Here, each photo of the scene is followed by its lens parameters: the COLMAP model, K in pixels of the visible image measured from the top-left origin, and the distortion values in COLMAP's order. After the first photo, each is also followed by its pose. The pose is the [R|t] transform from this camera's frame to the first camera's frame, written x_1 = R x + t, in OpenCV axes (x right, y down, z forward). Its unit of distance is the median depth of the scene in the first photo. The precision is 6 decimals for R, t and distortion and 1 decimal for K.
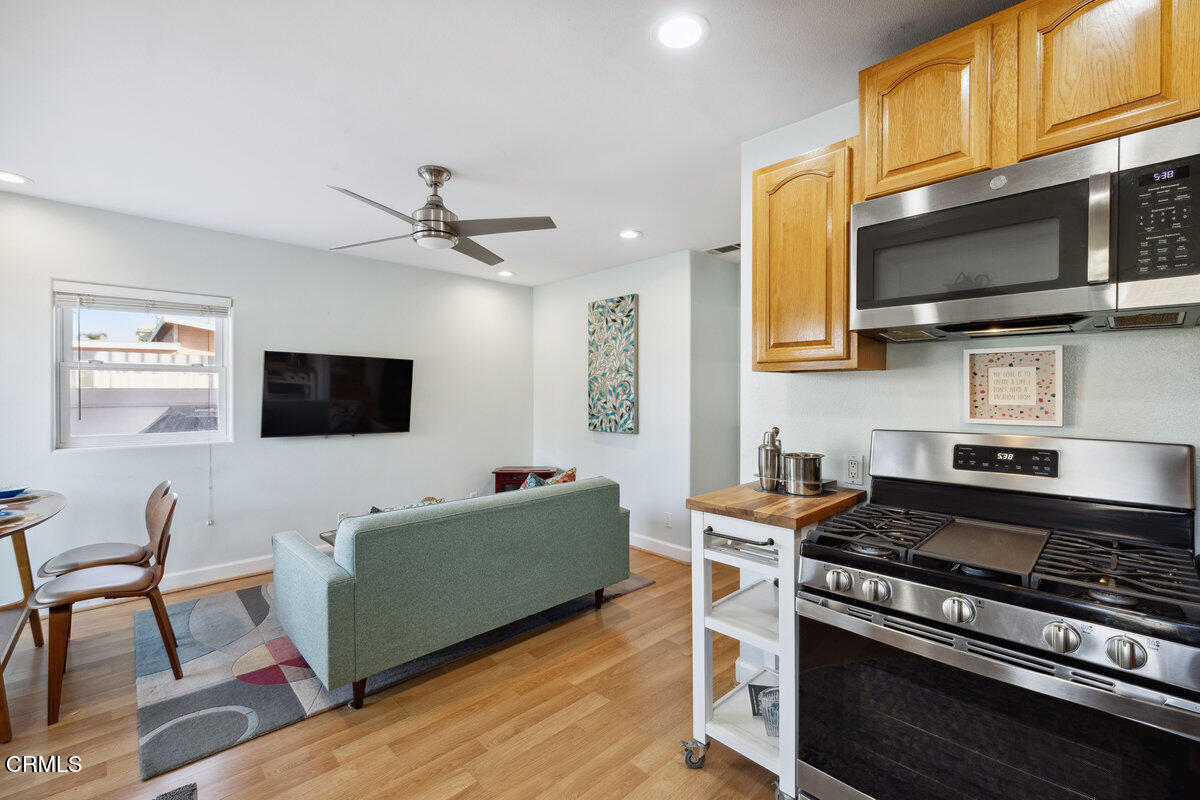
lens RADIAL K [[510.7, 0, 597.8], [0, 510.7, 395.8], [0, 0, 1]] dist [-0.000228, 0.001023]
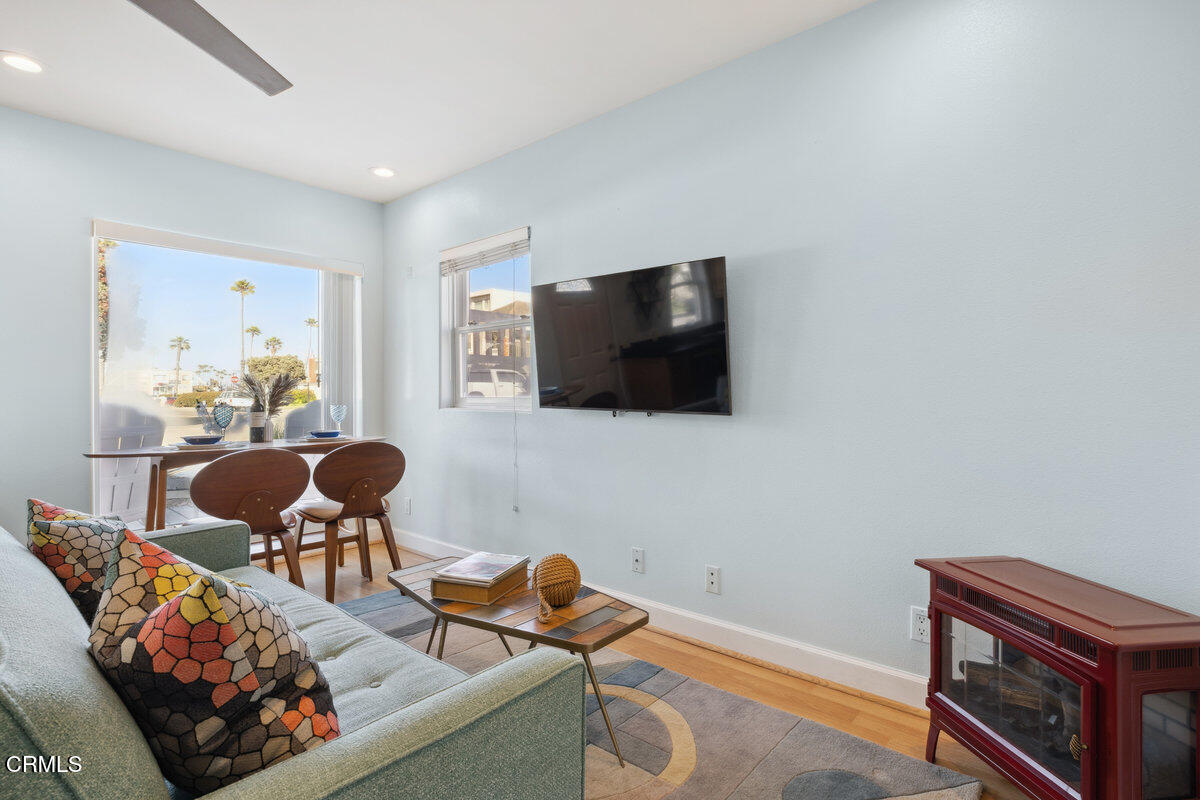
lens RADIAL K [[579.9, 0, 604.6], [0, 579.9, 391.4], [0, 0, 1]] dist [0.001501, 0.000044]
pose [[0.089207, -0.001542, -0.996012, 0.144026], [0.000316, 0.999999, -0.001520, 0.049724], [0.996013, -0.000179, 0.089207, 0.834434]]
